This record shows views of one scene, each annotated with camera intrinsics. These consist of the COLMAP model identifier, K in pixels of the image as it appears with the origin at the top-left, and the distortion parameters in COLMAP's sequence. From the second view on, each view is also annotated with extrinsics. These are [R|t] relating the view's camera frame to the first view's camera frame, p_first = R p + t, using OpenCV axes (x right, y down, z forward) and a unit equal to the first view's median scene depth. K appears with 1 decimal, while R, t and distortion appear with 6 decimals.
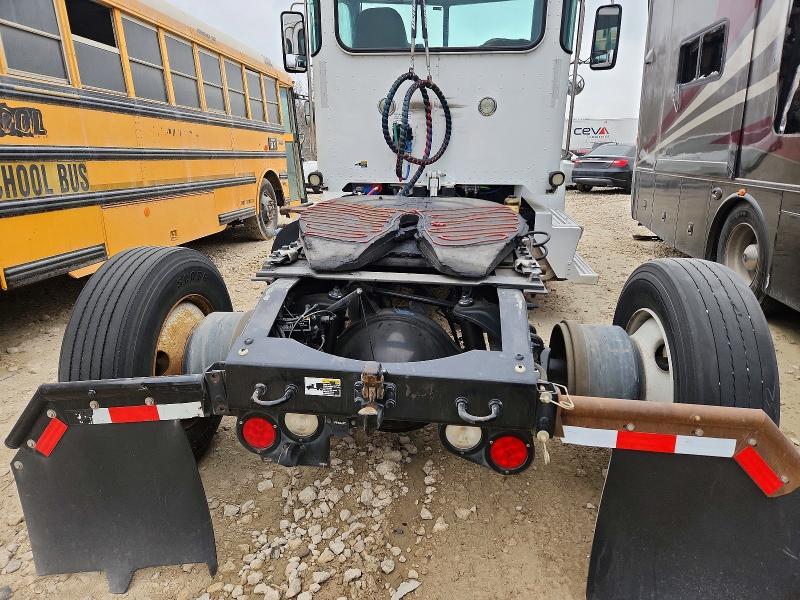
lens RADIAL K [[523.9, 0, 400.0], [0, 523.9, 300.0], [0, 0, 1]] dist [0.030914, -0.000371]
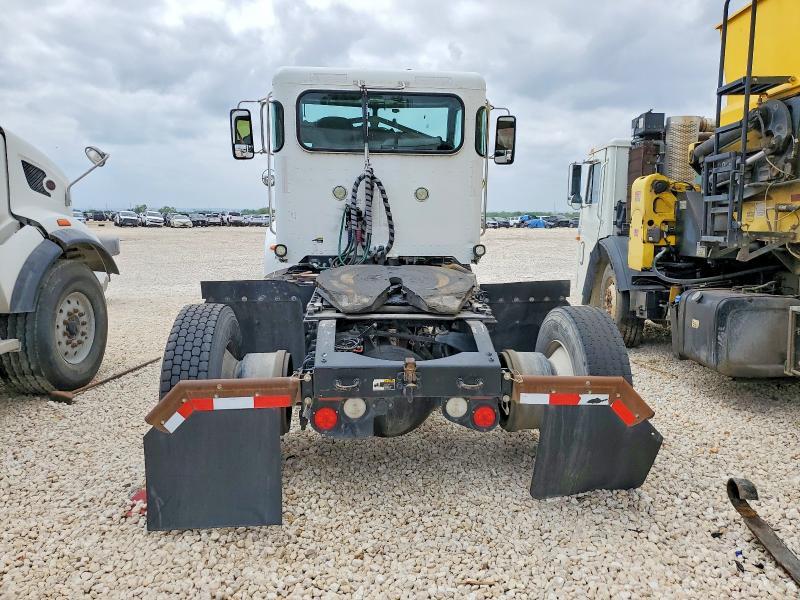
lens RADIAL K [[612.8, 0, 400.0], [0, 612.8, 300.0], [0, 0, 1]] dist [0.044789, -0.002833]
pose [[0.980792, -0.029071, 0.192878, -0.295547], [0.056978, 0.988402, -0.140762, 0.135159], [-0.186549, 0.149048, 0.971074, -0.608234]]
